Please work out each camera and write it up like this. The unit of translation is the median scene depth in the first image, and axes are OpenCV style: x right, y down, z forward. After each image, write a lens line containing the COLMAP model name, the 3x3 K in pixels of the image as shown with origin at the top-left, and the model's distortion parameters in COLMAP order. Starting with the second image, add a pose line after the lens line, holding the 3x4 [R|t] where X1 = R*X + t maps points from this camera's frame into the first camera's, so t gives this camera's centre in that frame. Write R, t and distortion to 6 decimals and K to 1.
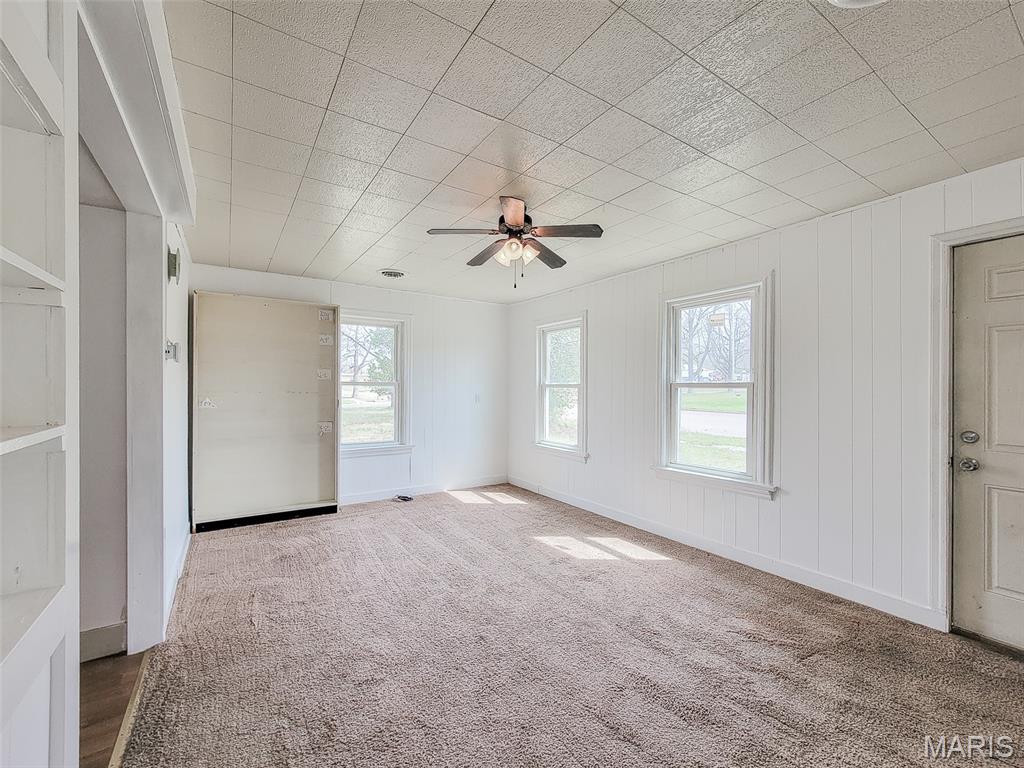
lens RADIAL K [[422.2, 0, 509.5], [0, 422.2, 378.7], [0, 0, 1]] dist [-0.002096, 0.000601]
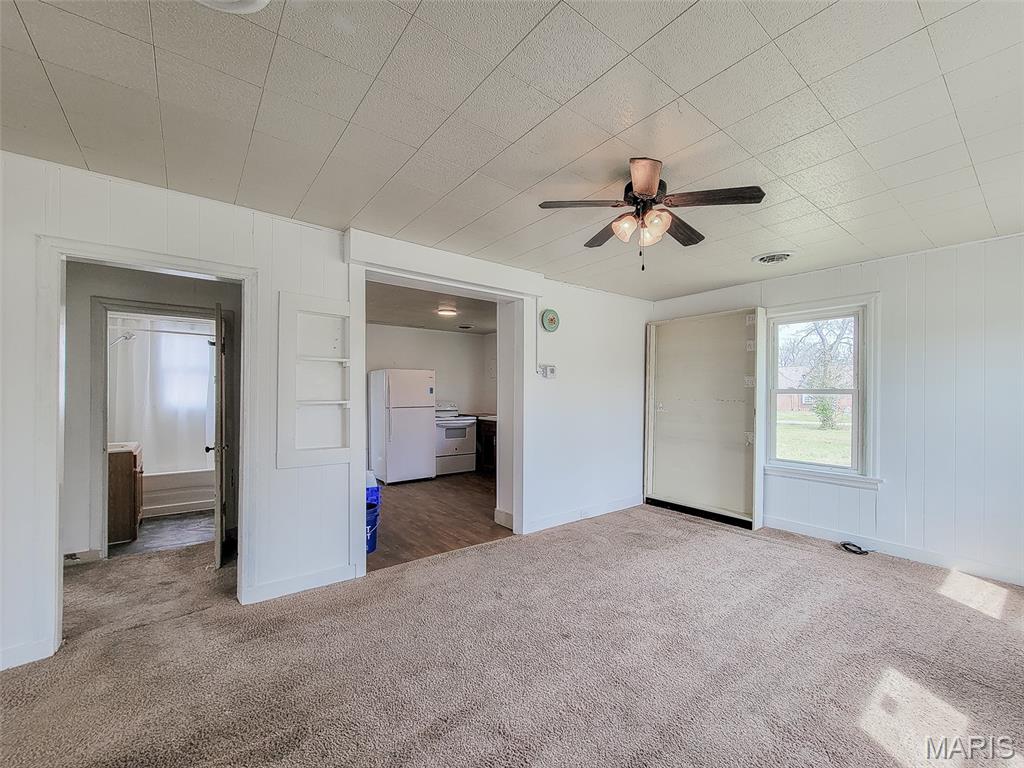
lens RADIAL K [[422.2, 0, 509.4], [0, 422.2, 393.1], [0, 0, 1]] dist [-0.002096, 0.000601]
pose [[0.076642, -0.005241, -0.997045, 0.563180], [0.011629, 0.999923, -0.004362, 0.015508], [0.996991, -0.011261, 0.076697, 0.467982]]
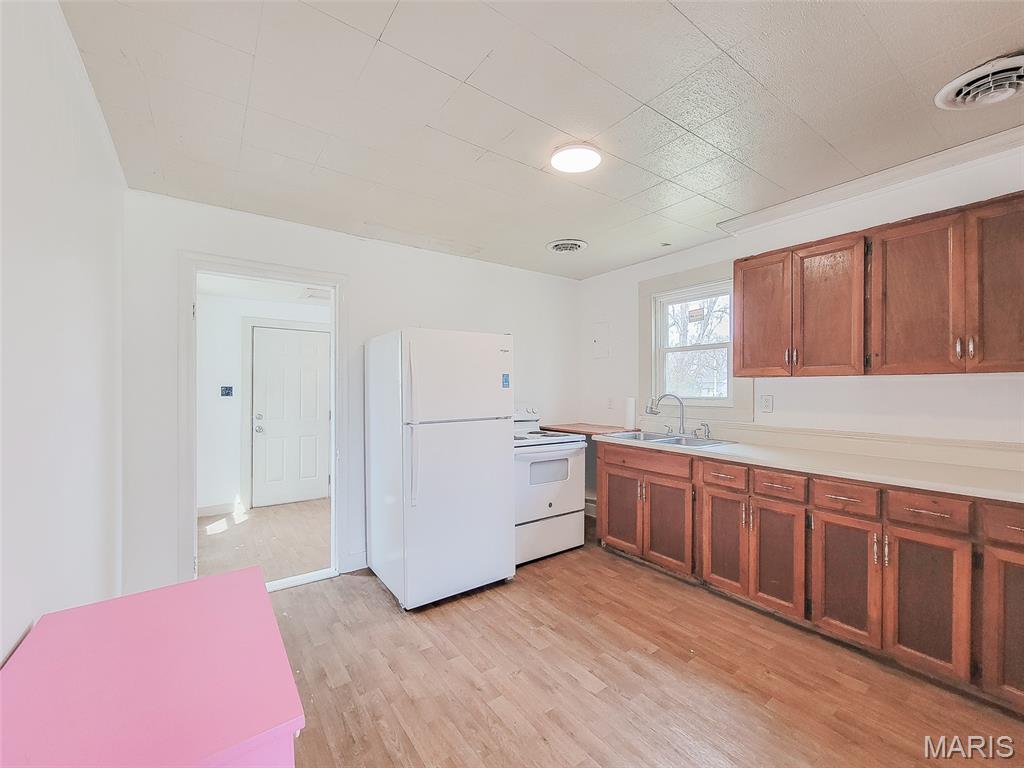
lens RADIAL K [[422.2, 0, 510.8], [0, 422.2, 384.4], [0, 0, 1]] dist [-0.002096, 0.000601]
pose [[0.052446, -0.017364, -0.998473, -0.403390], [0.011393, 0.999794, -0.016788, 0.013973], [0.998559, -0.010495, 0.052633, 0.257214]]
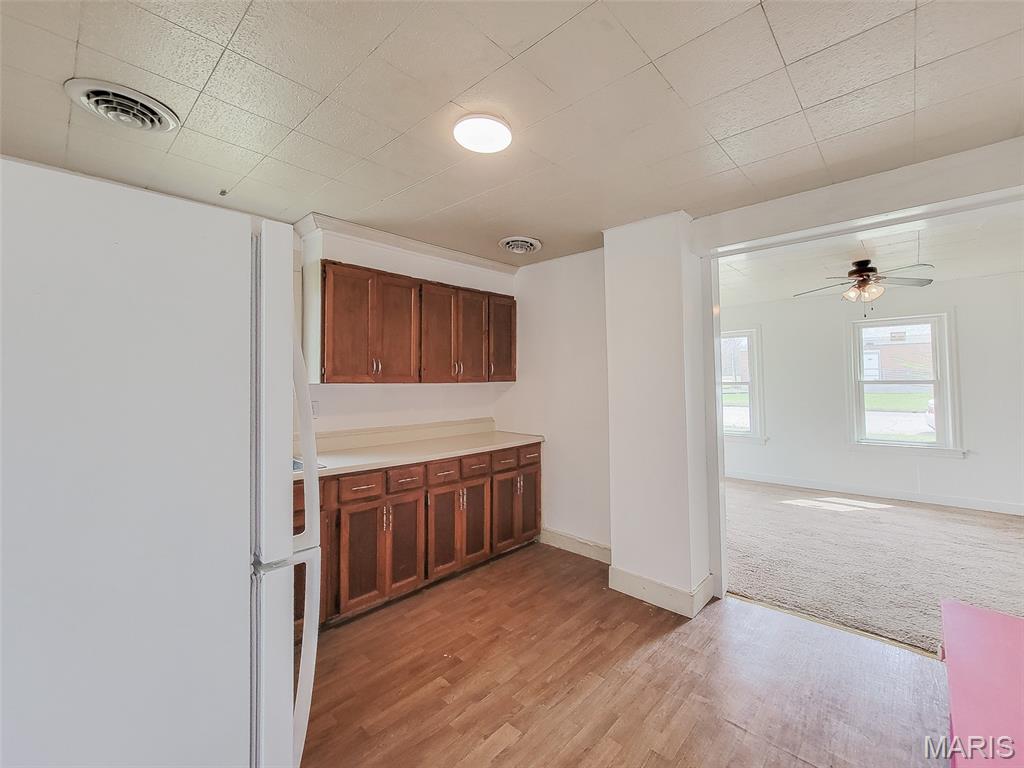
lens RADIAL K [[422.2, 0, 522.9], [0, 422.2, 363.5], [0, 0, 1]] dist [-0.002096, 0.000601]
pose [[0.970218, -0.001937, 0.242224, -0.991989], [0.008297, 0.999647, -0.025241, -0.020637], [-0.242089, 0.026500, 0.969892, -0.069828]]
